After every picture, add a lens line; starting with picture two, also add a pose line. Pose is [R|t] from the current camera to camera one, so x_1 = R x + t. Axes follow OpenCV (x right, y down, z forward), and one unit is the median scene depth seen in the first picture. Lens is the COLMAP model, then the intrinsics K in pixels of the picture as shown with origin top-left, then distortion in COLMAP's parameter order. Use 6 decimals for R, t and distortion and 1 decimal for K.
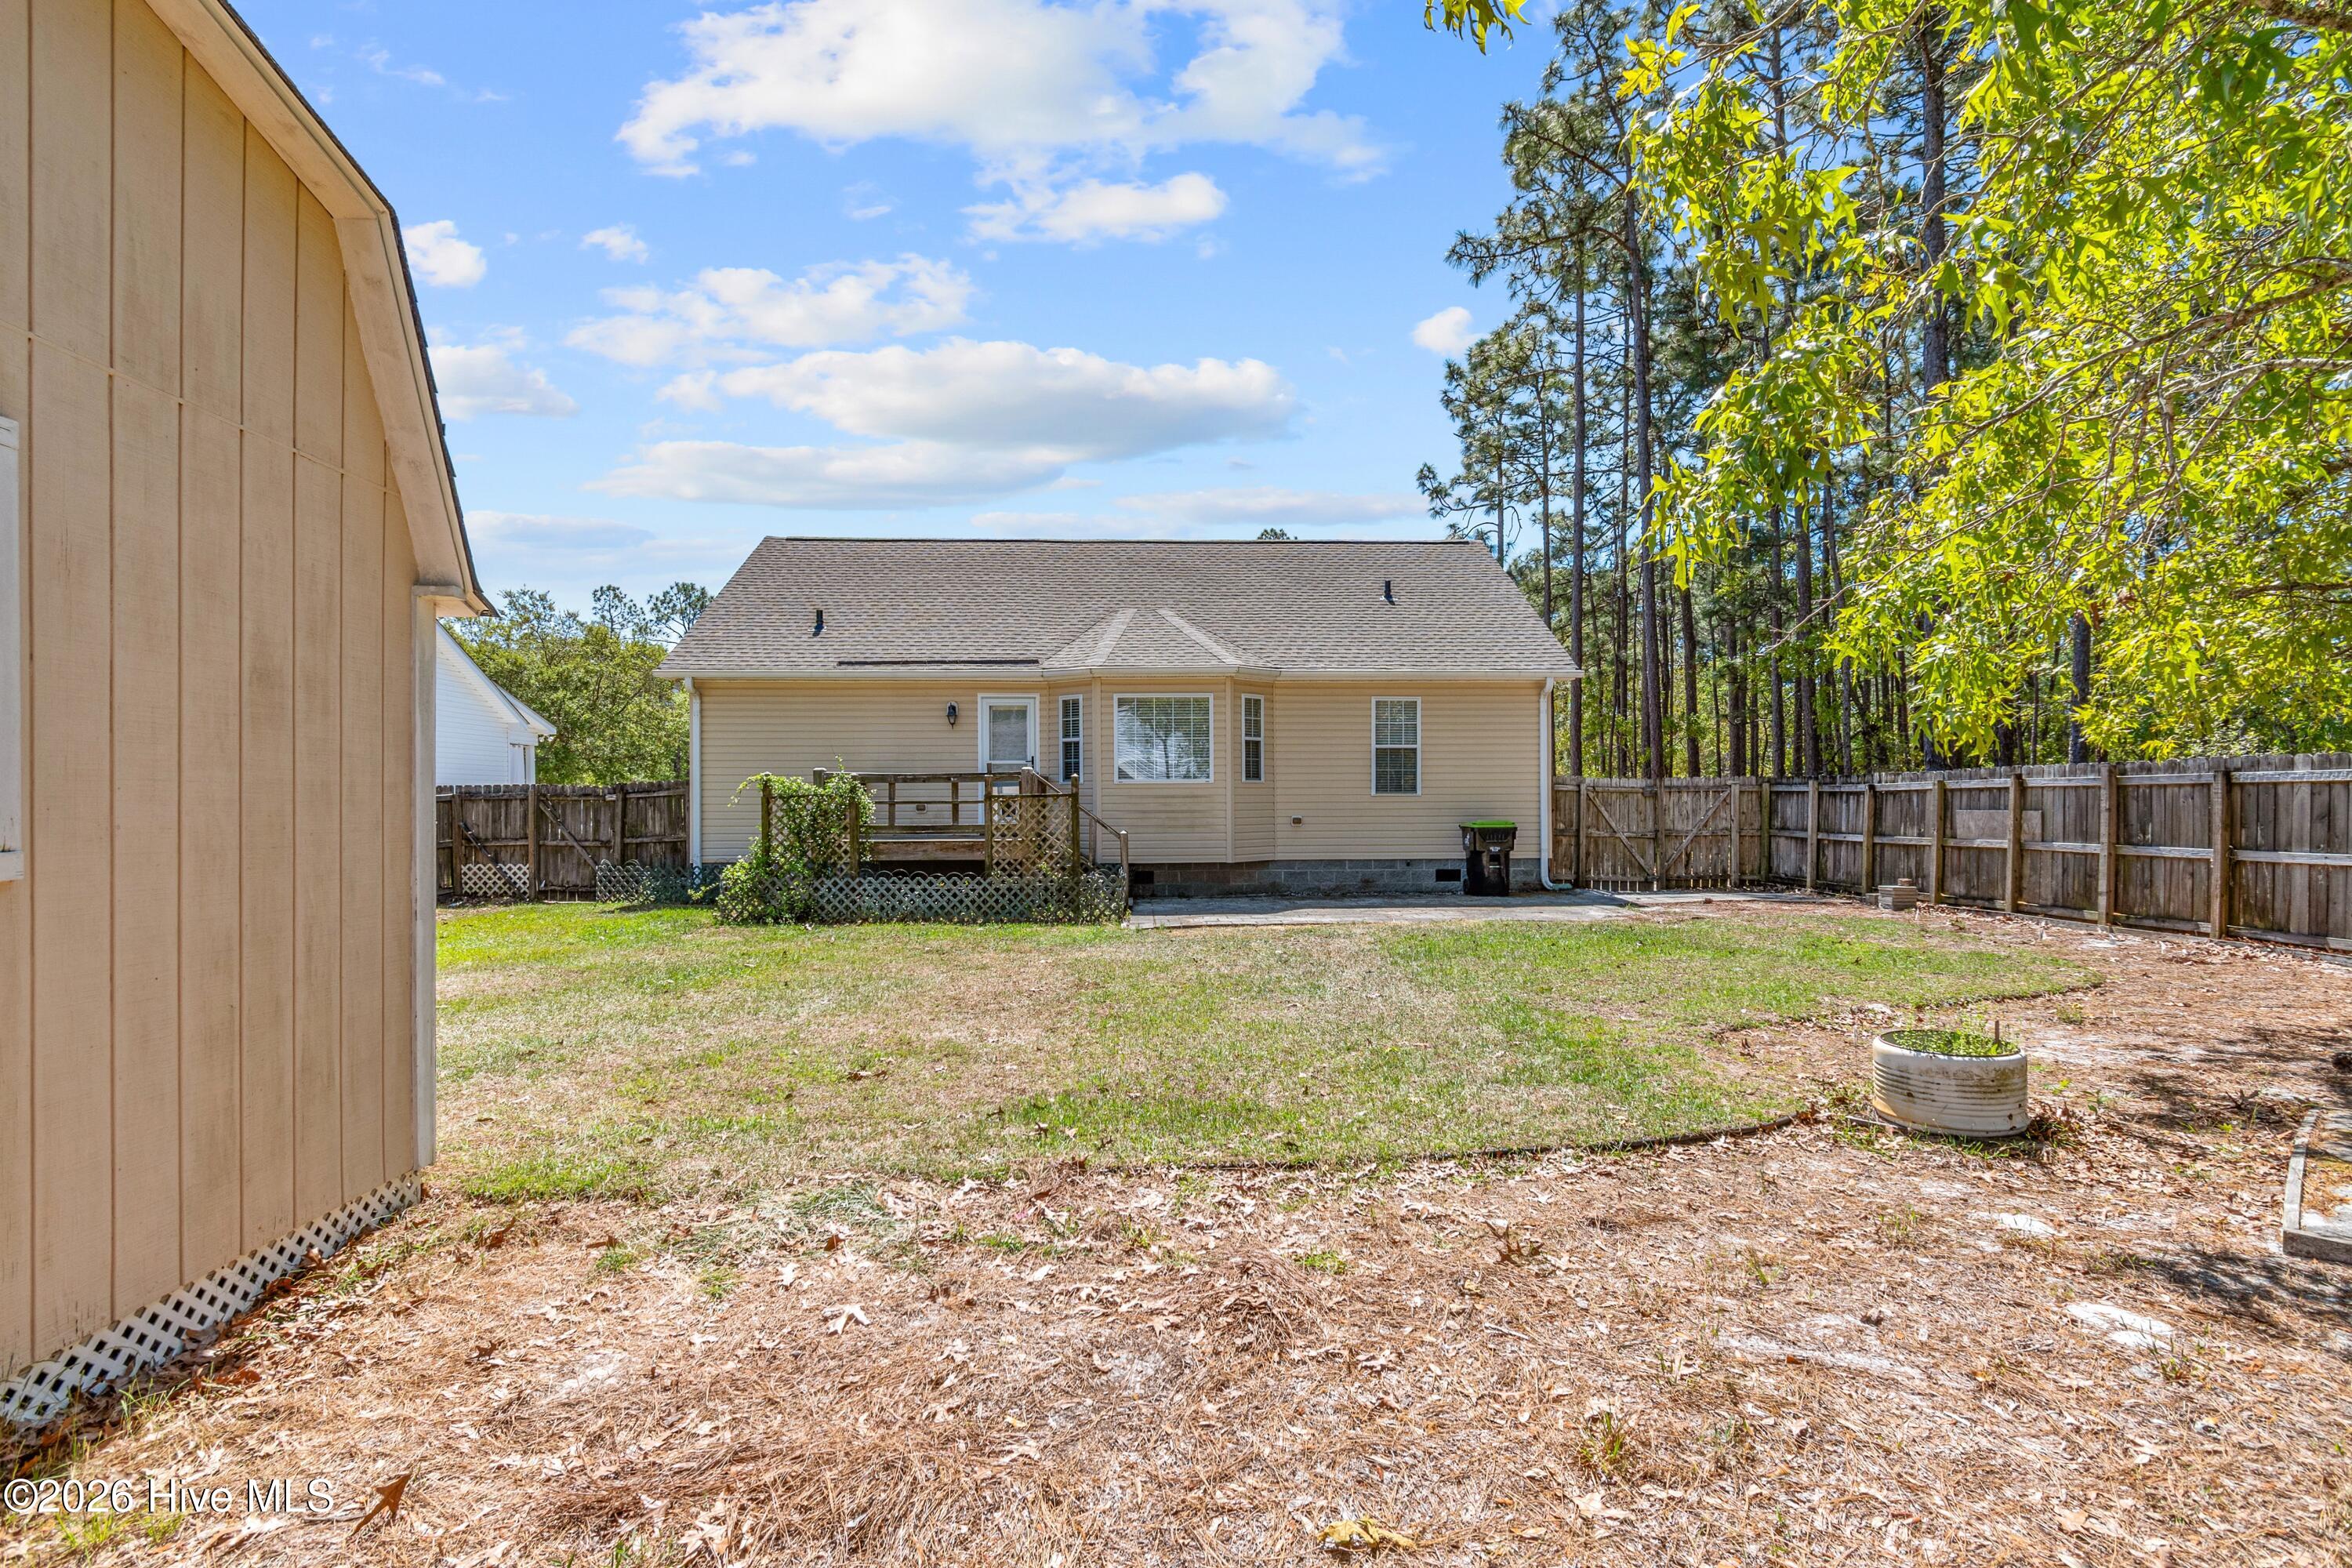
lens RADIAL K [[1056.2, 0, 1170.7], [0, 1056.2, 809.6], [0, 0, 1]] dist [0.013900, -0.000183]
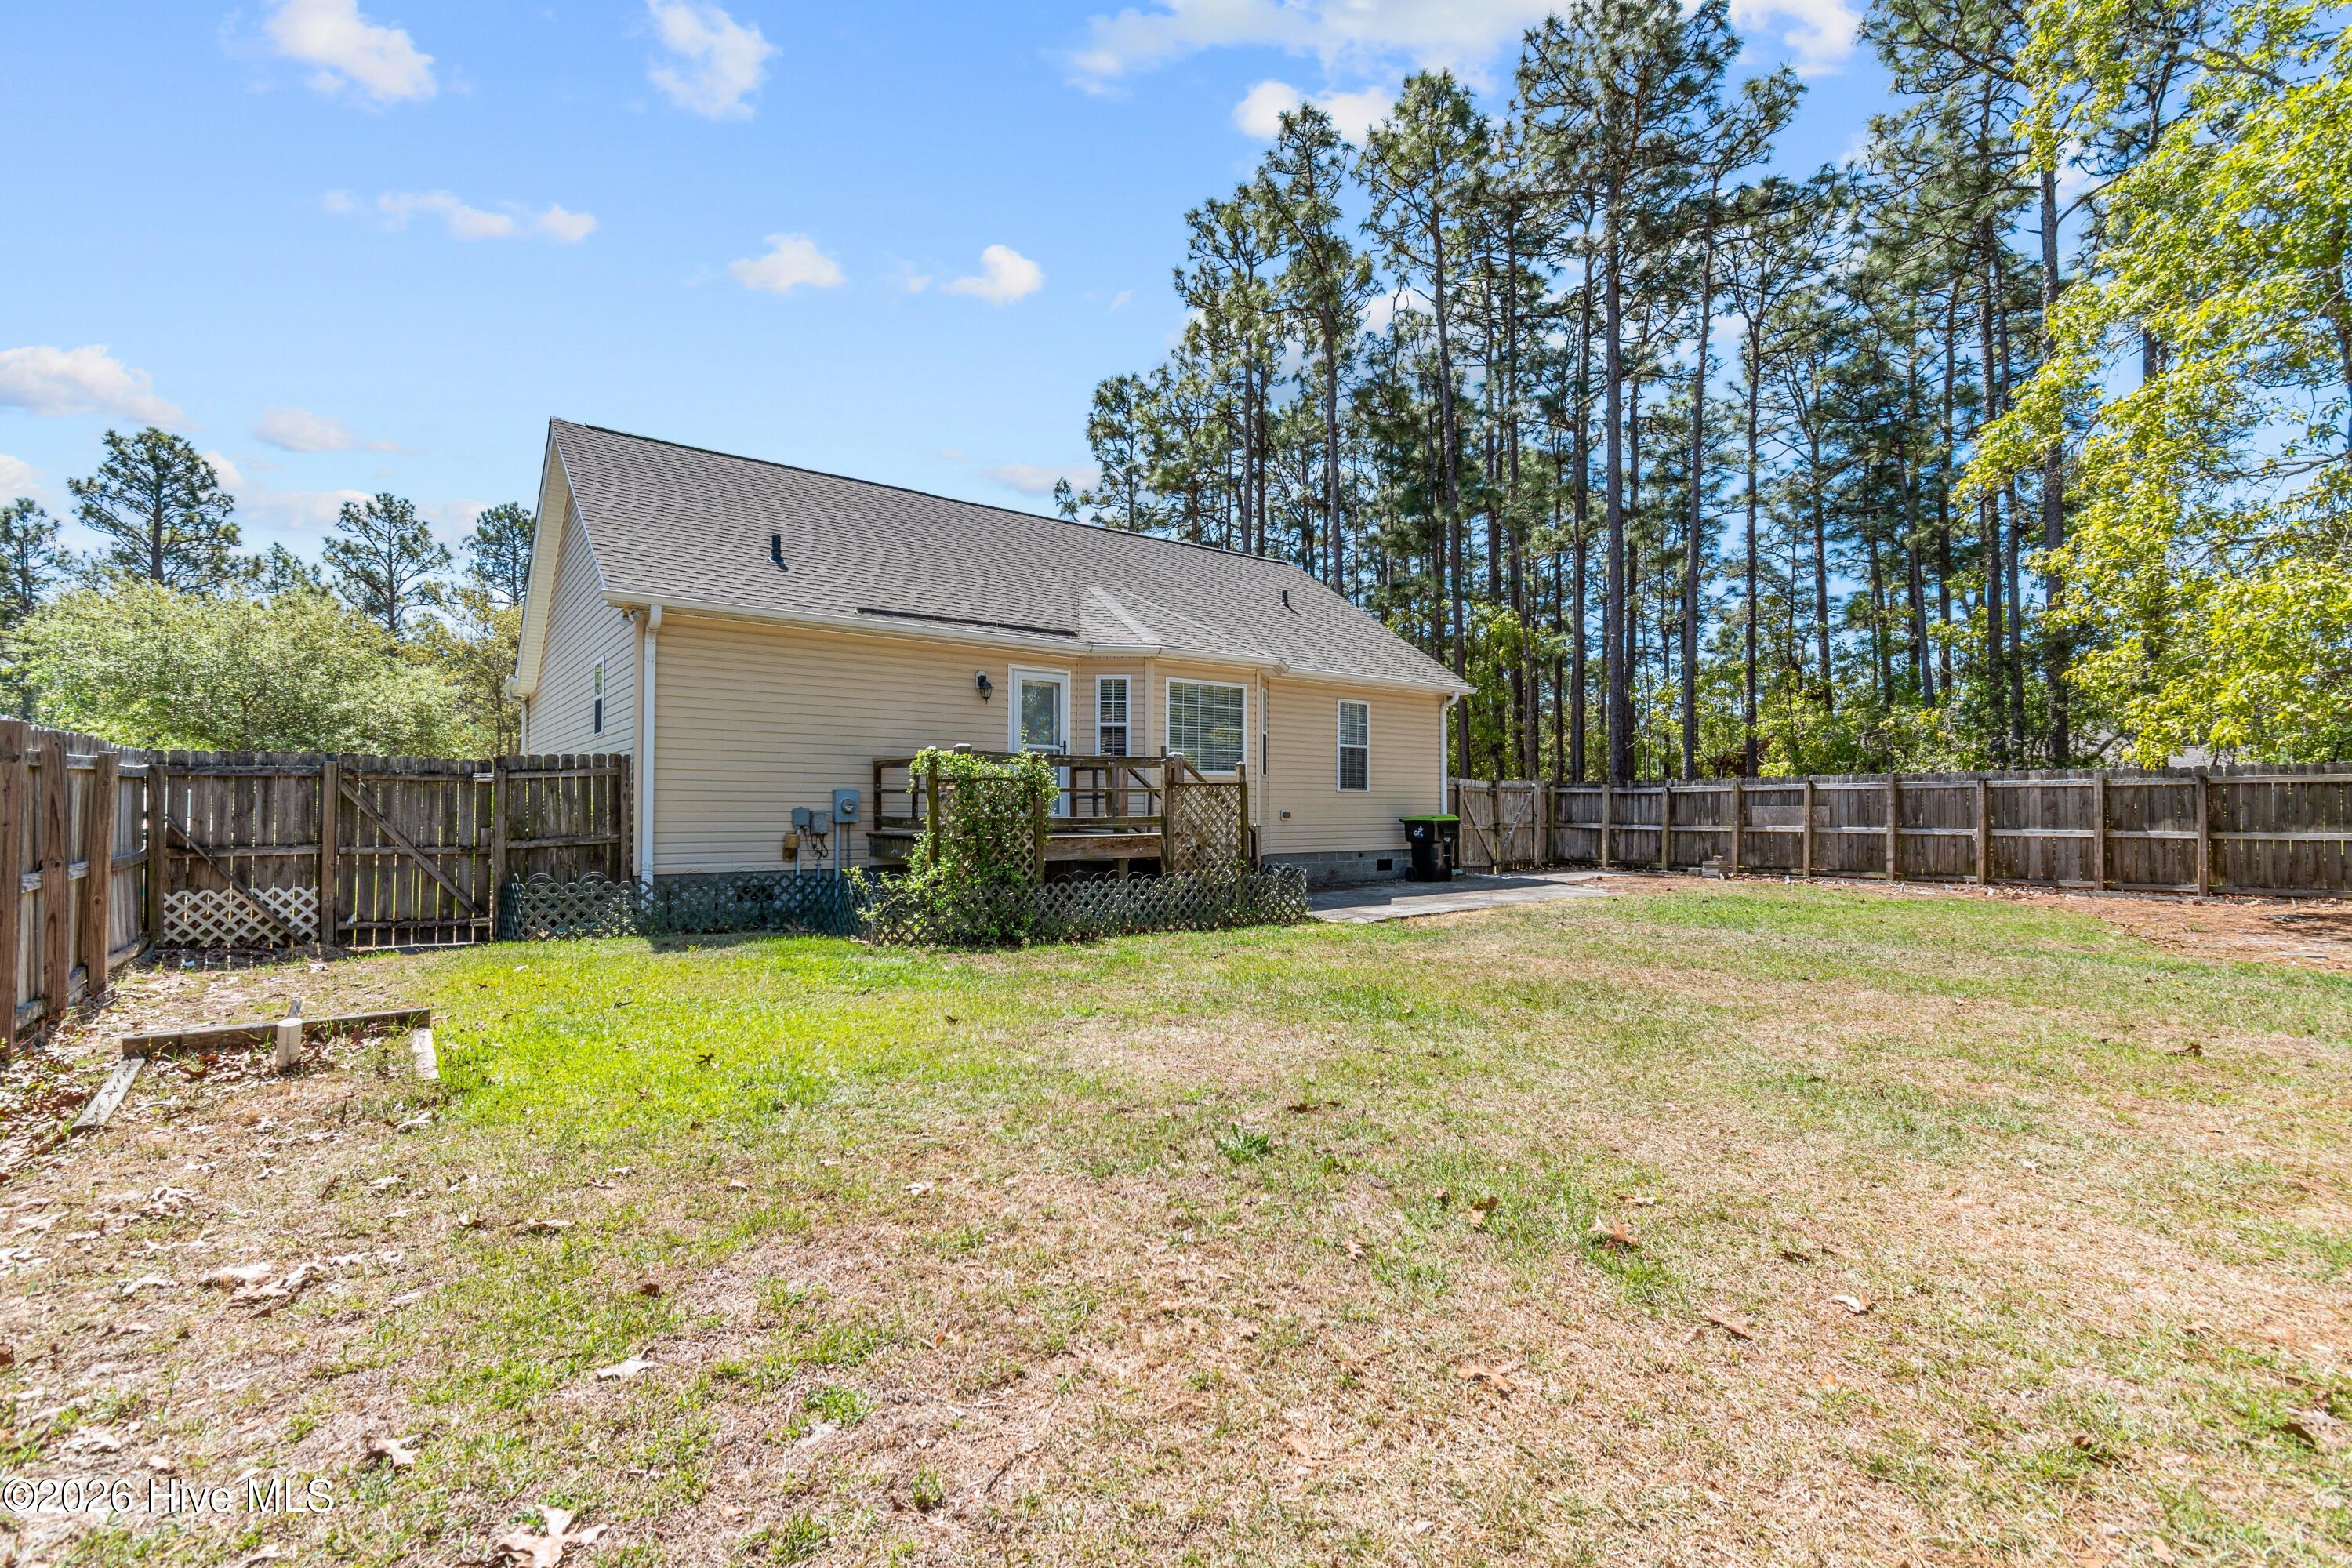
lens RADIAL K [[1040.4, 0, 1156.5], [0, 1040.4, 785.5], [0, 0, 1]] dist [0.012627, -0.000325]
pose [[0.820911, 0.017551, 0.570787, -0.570092], [-0.001078, 0.999573, -0.029184, 0.011755], [-0.571055, 0.023342, 0.820580, 0.255801]]
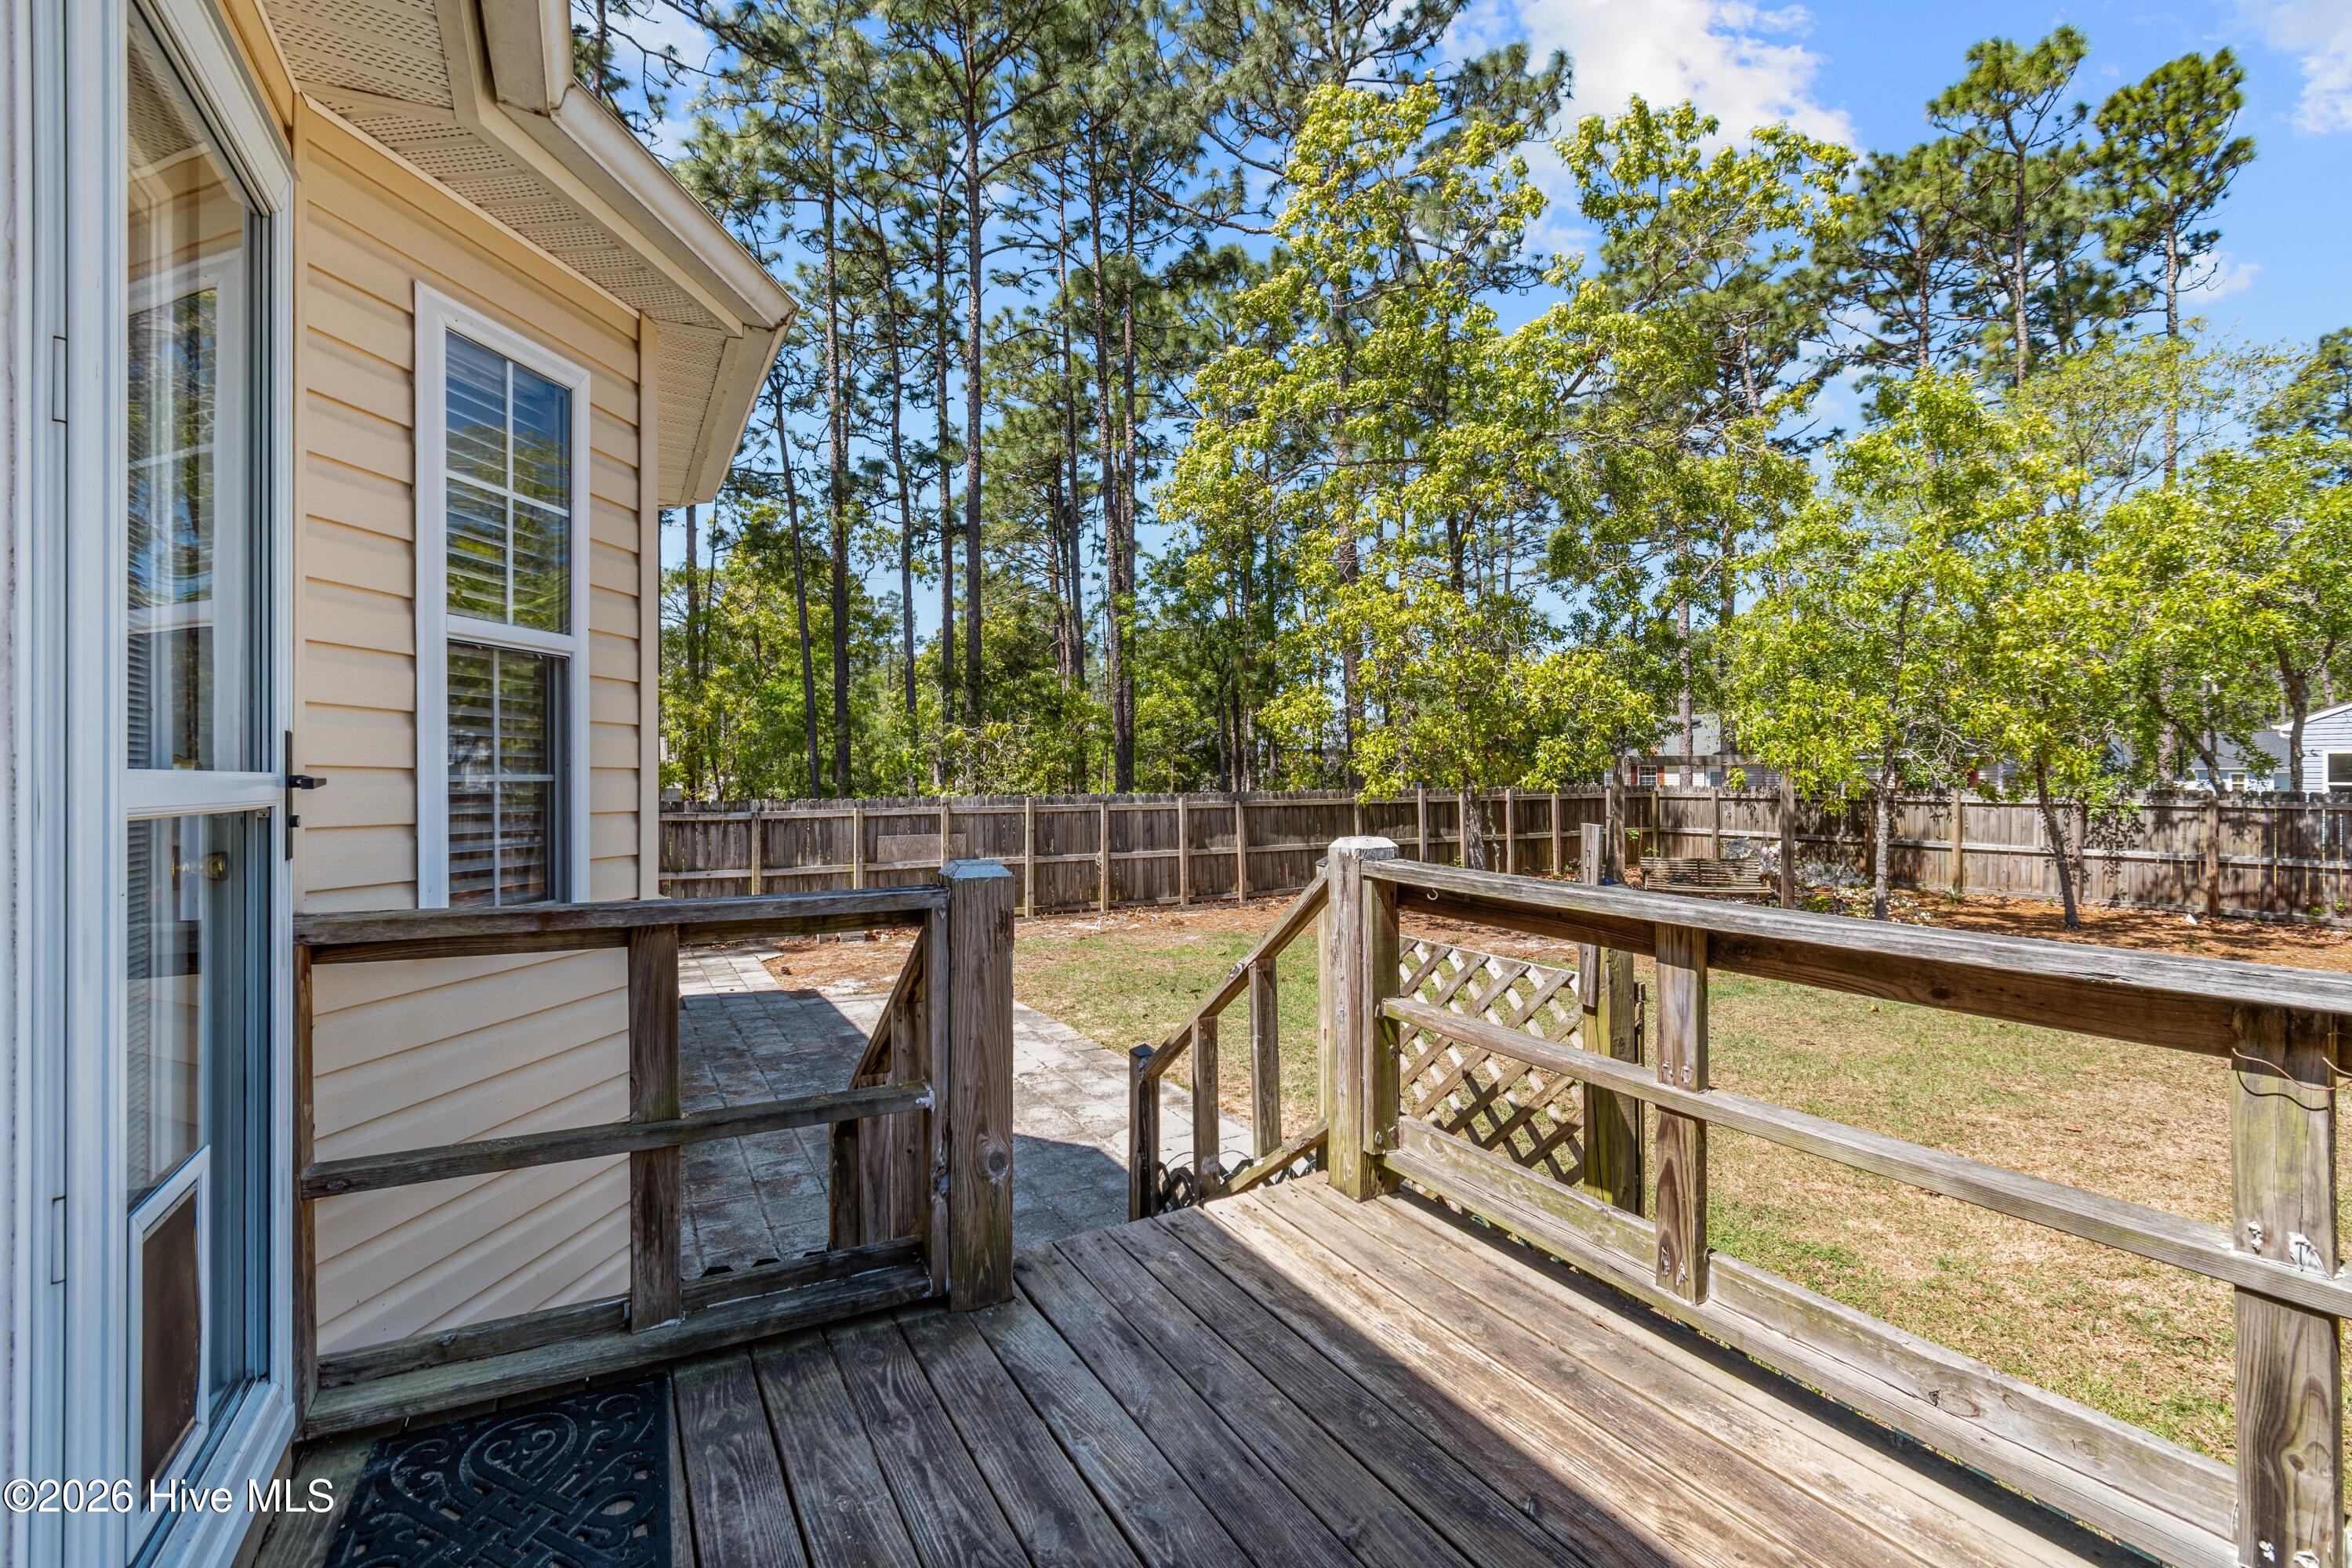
lens RADIAL K [[1040.4, 0, 1156.5], [0, 1040.4, 785.5], [0, 0, 1]] dist [0.012627, -0.000325]
pose [[-0.457407, 0.002484, 0.889254, -0.247085], [0.014239, 0.999888, 0.004531, -0.041027], [-0.889144, 0.014734, -0.457391, 0.998120]]
